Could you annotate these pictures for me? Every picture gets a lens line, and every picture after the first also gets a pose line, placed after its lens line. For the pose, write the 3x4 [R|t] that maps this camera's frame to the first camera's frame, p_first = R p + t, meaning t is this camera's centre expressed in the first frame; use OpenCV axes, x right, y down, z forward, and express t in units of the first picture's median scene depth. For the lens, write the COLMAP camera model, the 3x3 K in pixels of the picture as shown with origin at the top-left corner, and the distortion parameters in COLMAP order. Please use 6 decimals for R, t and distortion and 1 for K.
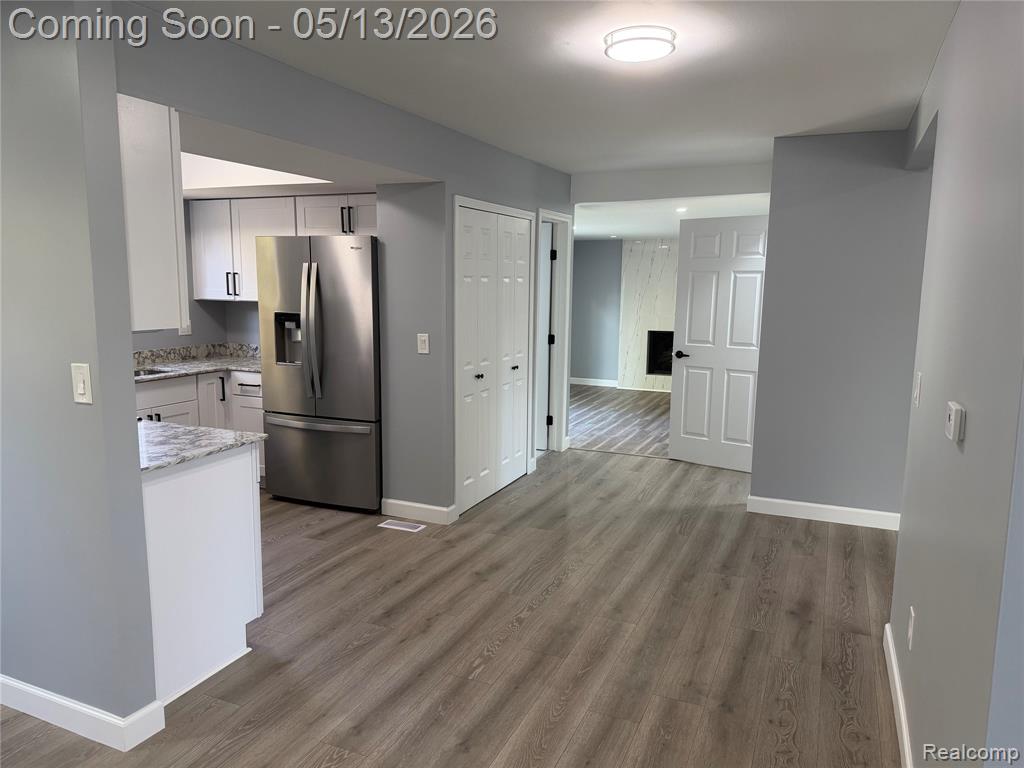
lens RADIAL K [[728.3, 0, 513.0], [0, 728.3, 386.9], [0, 0, 1]] dist [0.025854, -0.018734]
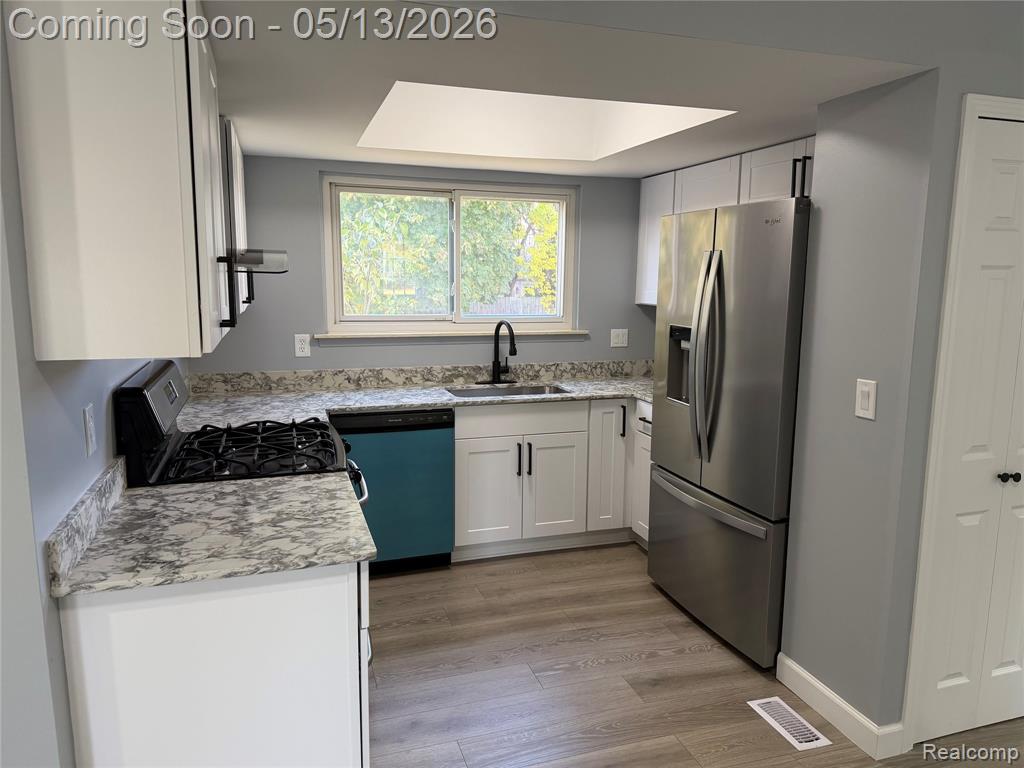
lens RADIAL K [[728.3, 0, 509.6], [0, 728.3, 383.7], [0, 0, 1]] dist [0.025854, -0.018734]
pose [[0.671558, 0.103962, -0.733622, 0.078253], [-0.107518, 0.993301, 0.042340, -0.058109], [0.733110, 0.050444, 0.678237, 0.413892]]
